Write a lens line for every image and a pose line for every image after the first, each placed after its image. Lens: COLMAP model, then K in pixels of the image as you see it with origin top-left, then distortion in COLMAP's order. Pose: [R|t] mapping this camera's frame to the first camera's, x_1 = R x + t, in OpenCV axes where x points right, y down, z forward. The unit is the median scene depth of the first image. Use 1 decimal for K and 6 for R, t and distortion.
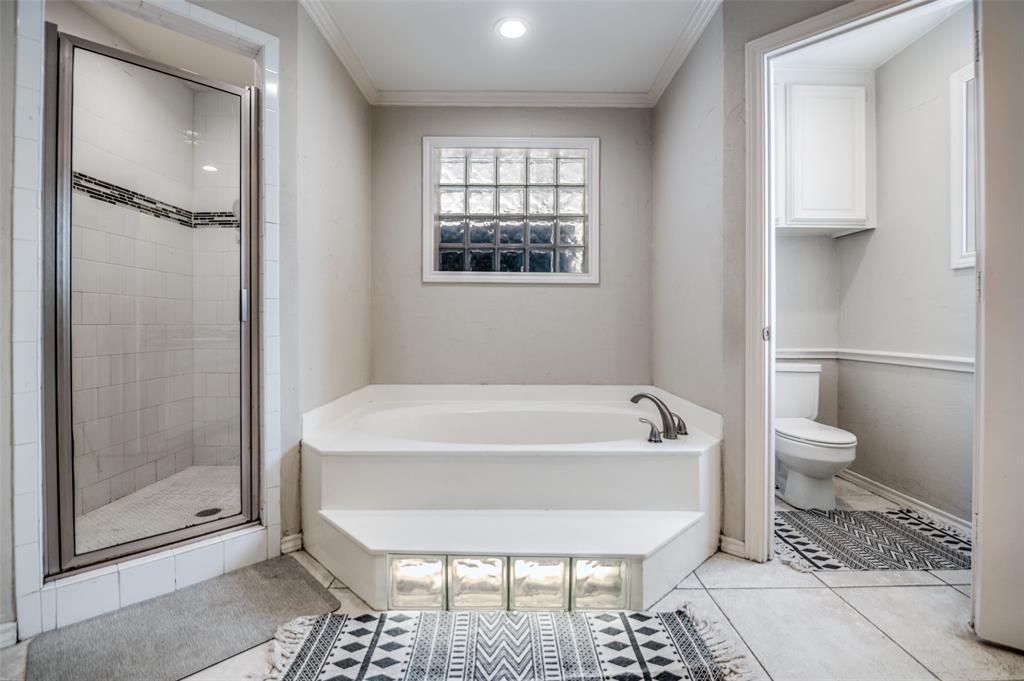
lens RADIAL K [[455.1, 0, 511.5], [0, 455.1, 332.4], [0, 0, 1]] dist [-0.007102, -0.003915]
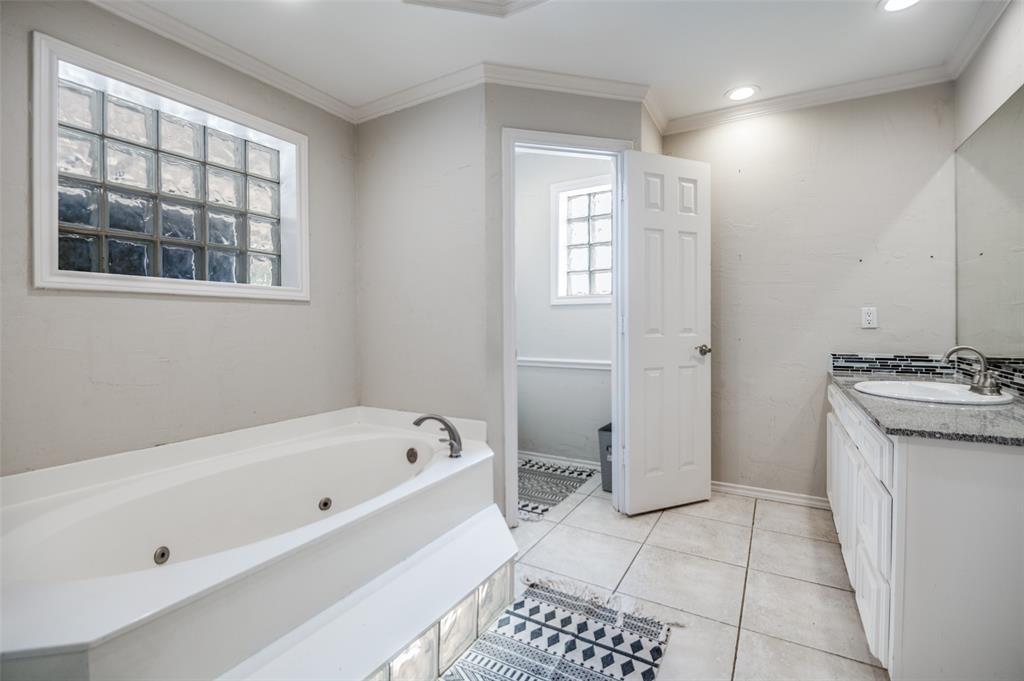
lens RADIAL K [[455.1, 0, 513.7], [0, 455.1, 331.5], [0, 0, 1]] dist [-0.007102, -0.003915]
pose [[0.507788, -0.022633, 0.861185, -0.377159], [0.023798, 0.999642, 0.012239, -0.049970], [-0.861153, 0.014280, 0.508145, 0.212168]]
